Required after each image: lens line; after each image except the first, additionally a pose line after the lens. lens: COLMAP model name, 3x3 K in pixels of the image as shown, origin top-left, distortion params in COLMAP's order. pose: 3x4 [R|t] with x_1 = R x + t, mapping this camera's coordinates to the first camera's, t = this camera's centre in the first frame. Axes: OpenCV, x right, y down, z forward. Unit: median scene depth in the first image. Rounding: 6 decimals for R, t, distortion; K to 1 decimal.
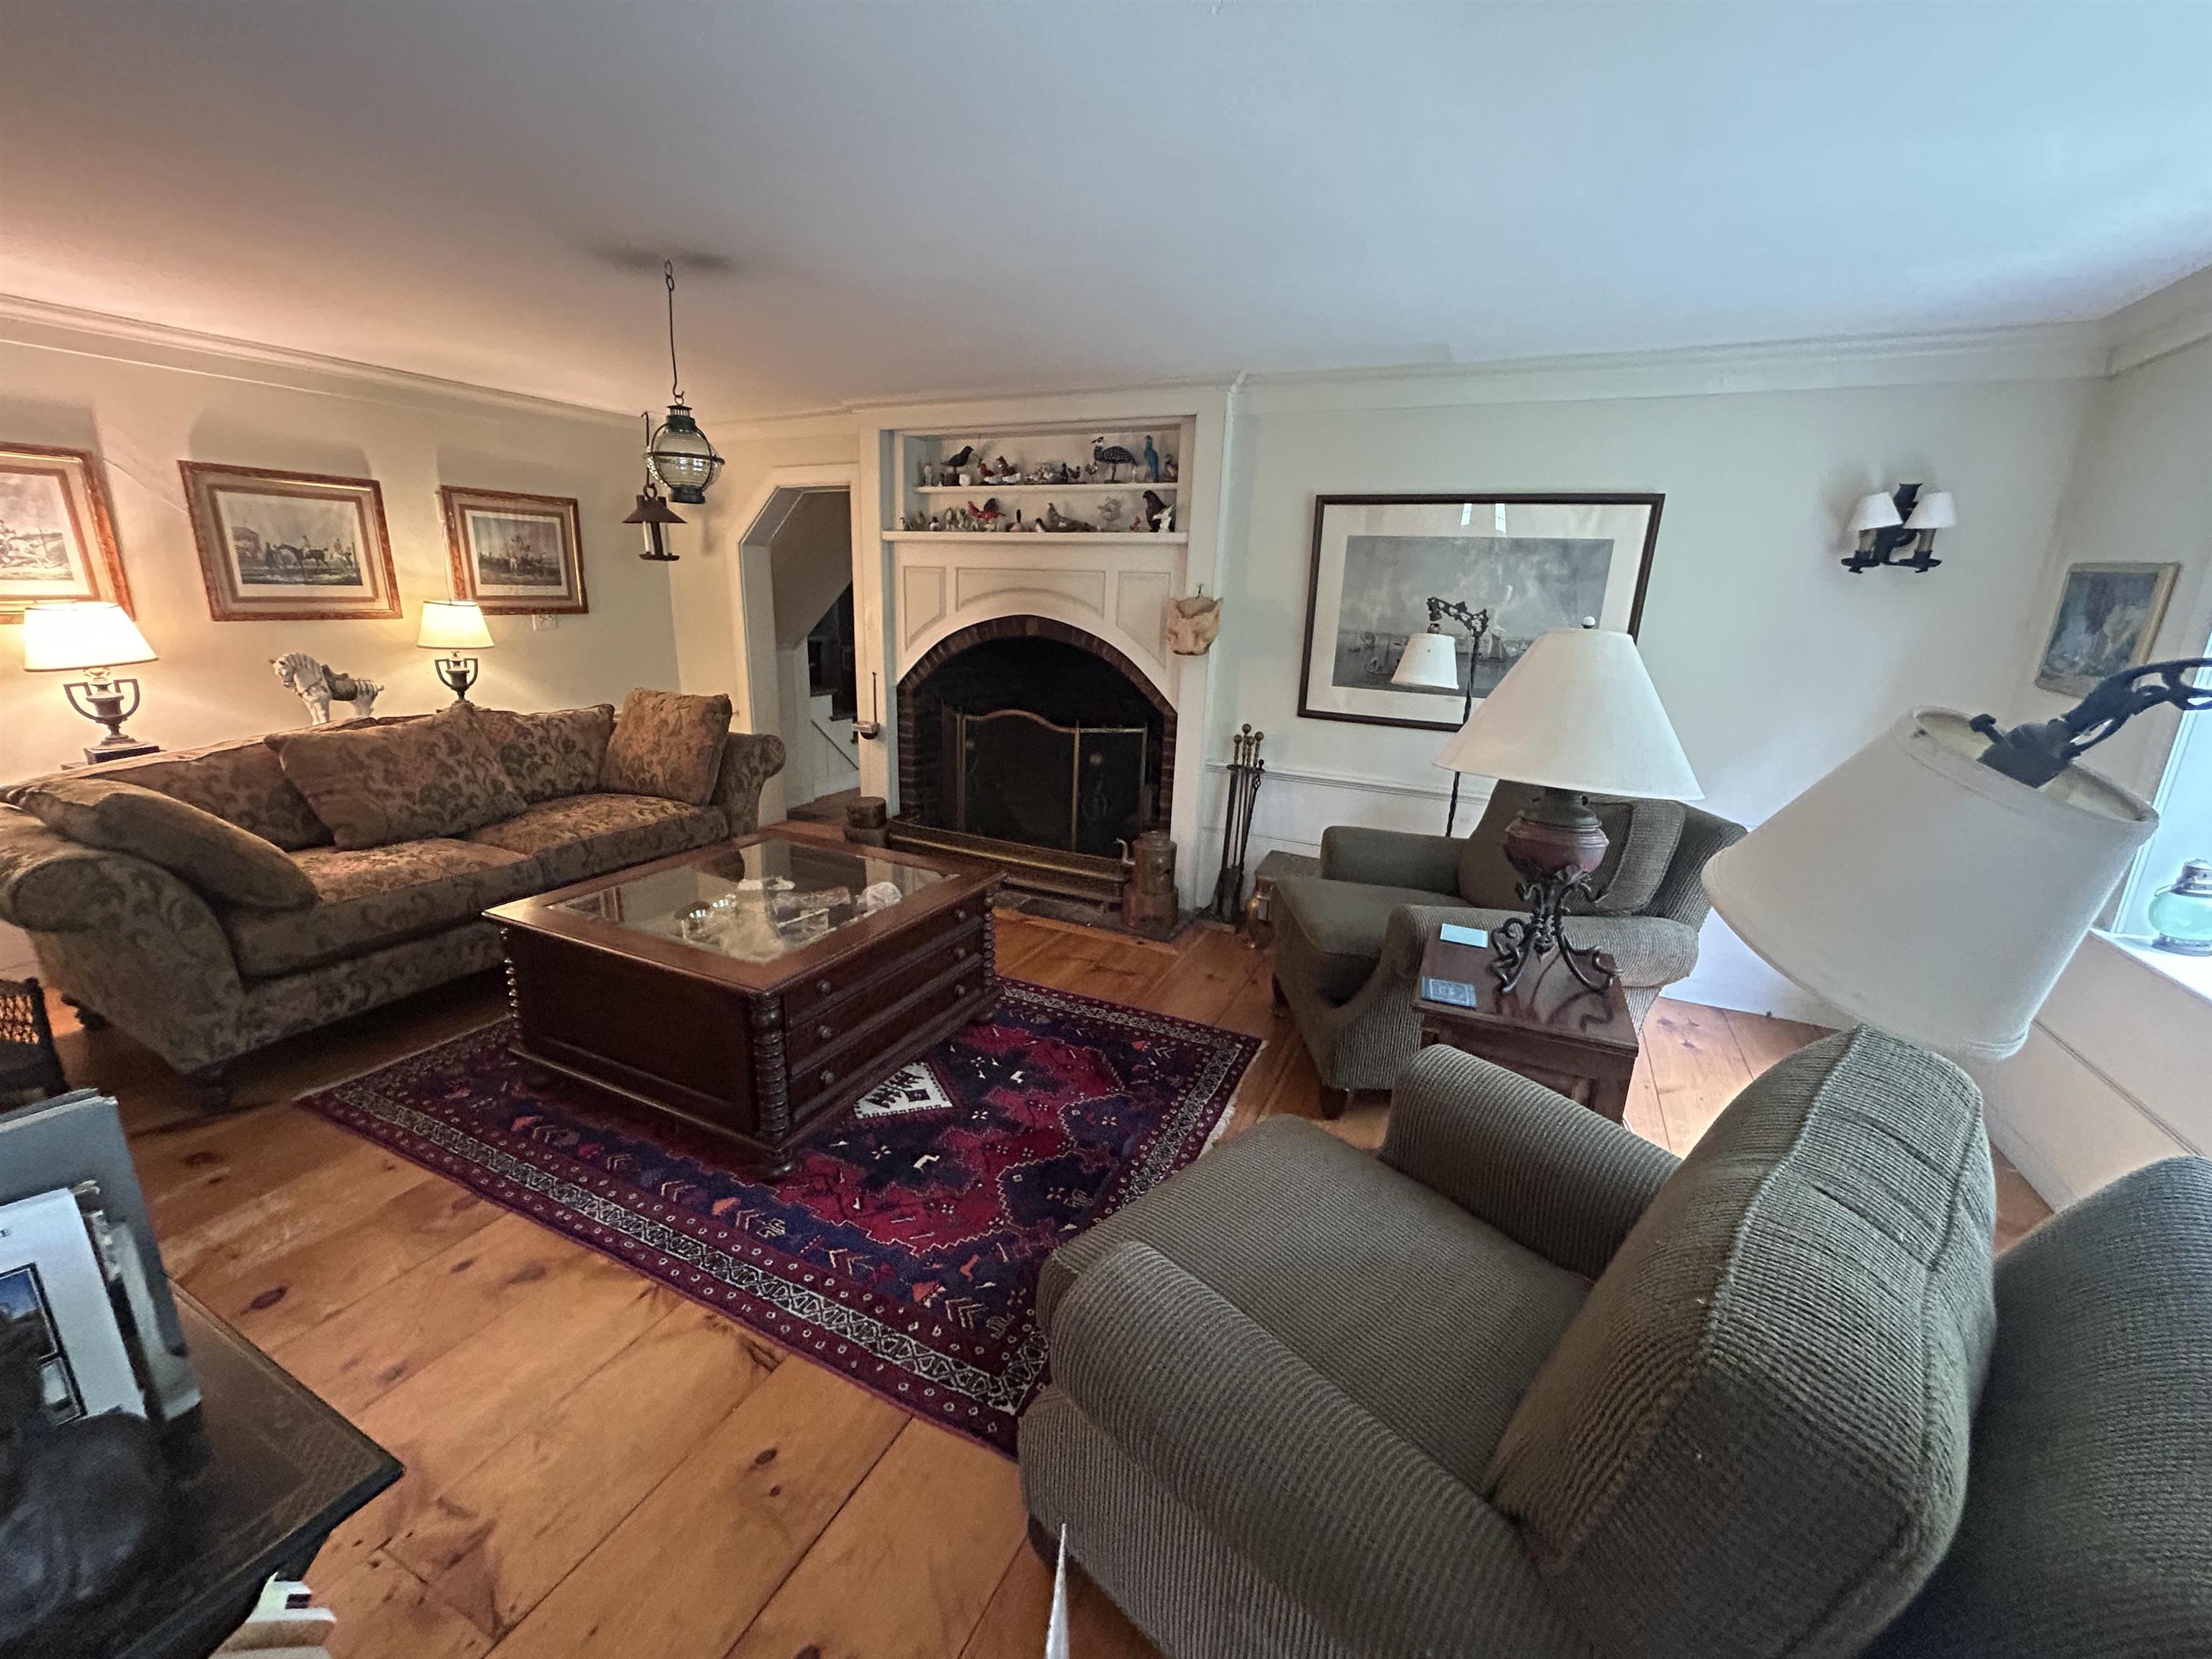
lens RADIAL K [[898.6, 0, 1095.6], [0, 898.6, 834.8], [0, 0, 1]] dist [0.003054, -0.000167]
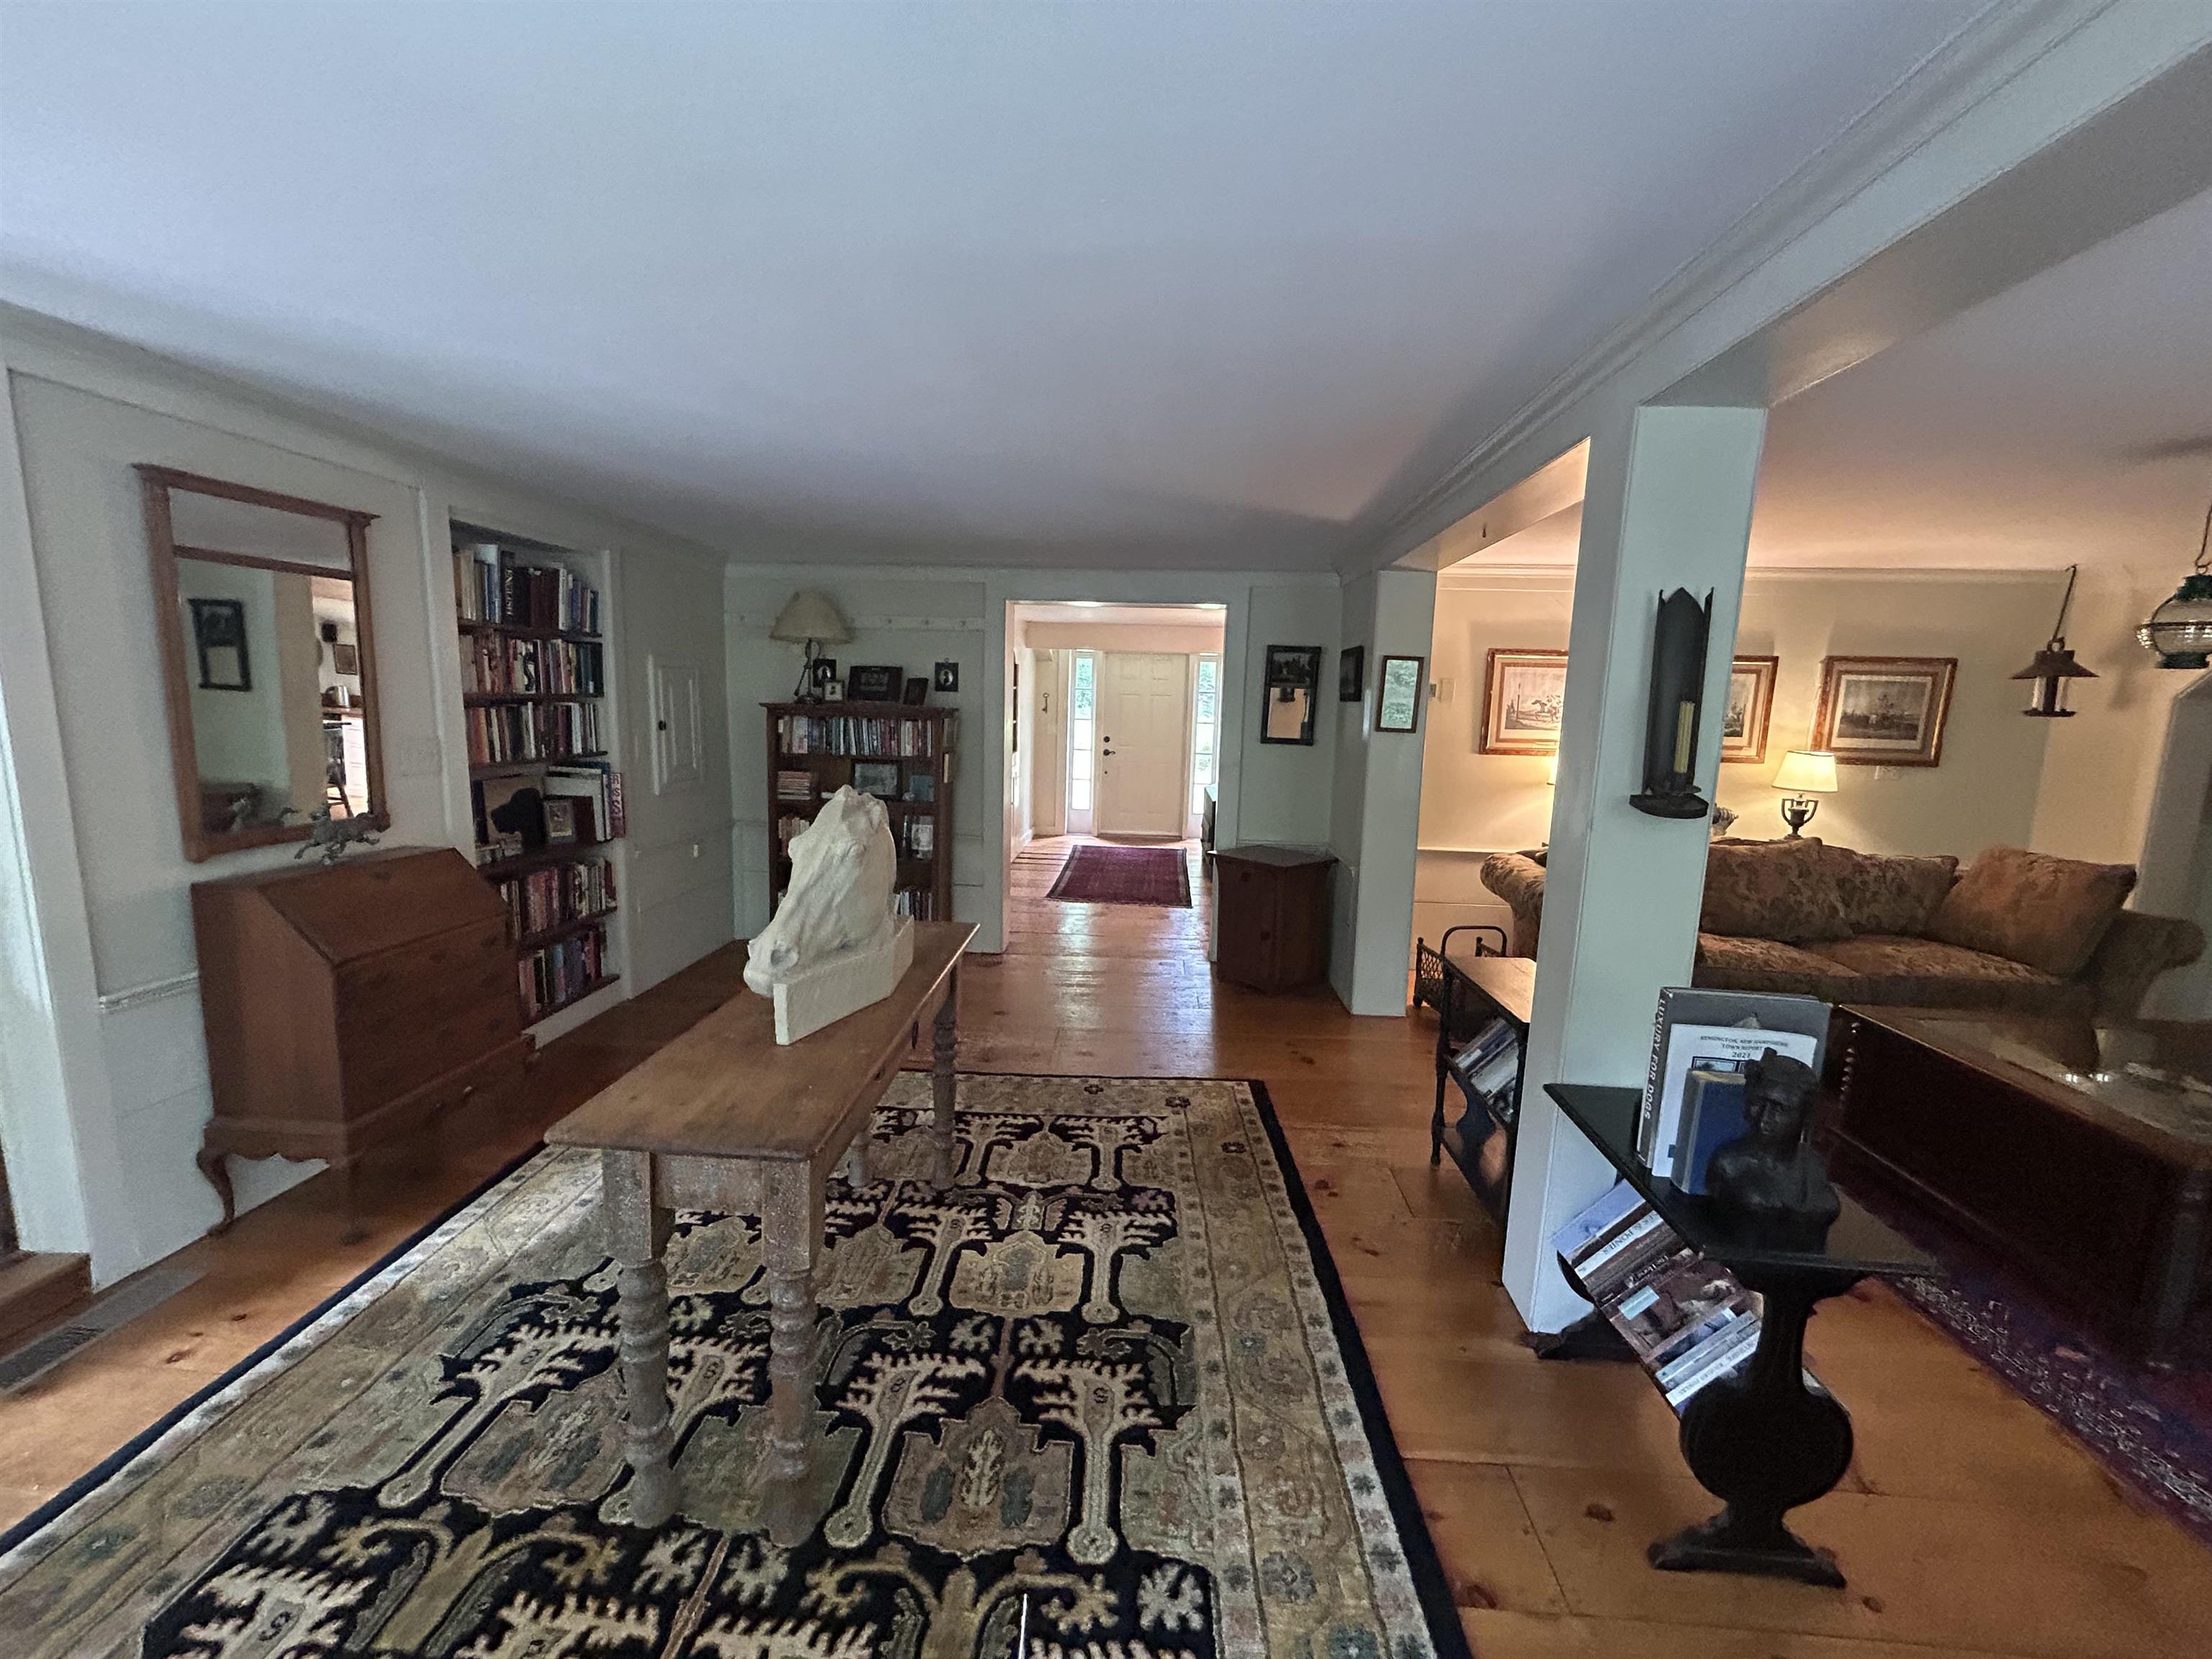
lens RADIAL K [[898.6, 0, 1097.4], [0, 898.6, 823.7], [0, 0, 1]] dist [0.003054, -0.000167]
pose [[0.377979, 0.114207, -0.918743, 0.015395], [-0.265187, 0.964137, 0.010749, 0.061629], [0.887022, 0.239576, 0.394709, -0.251096]]
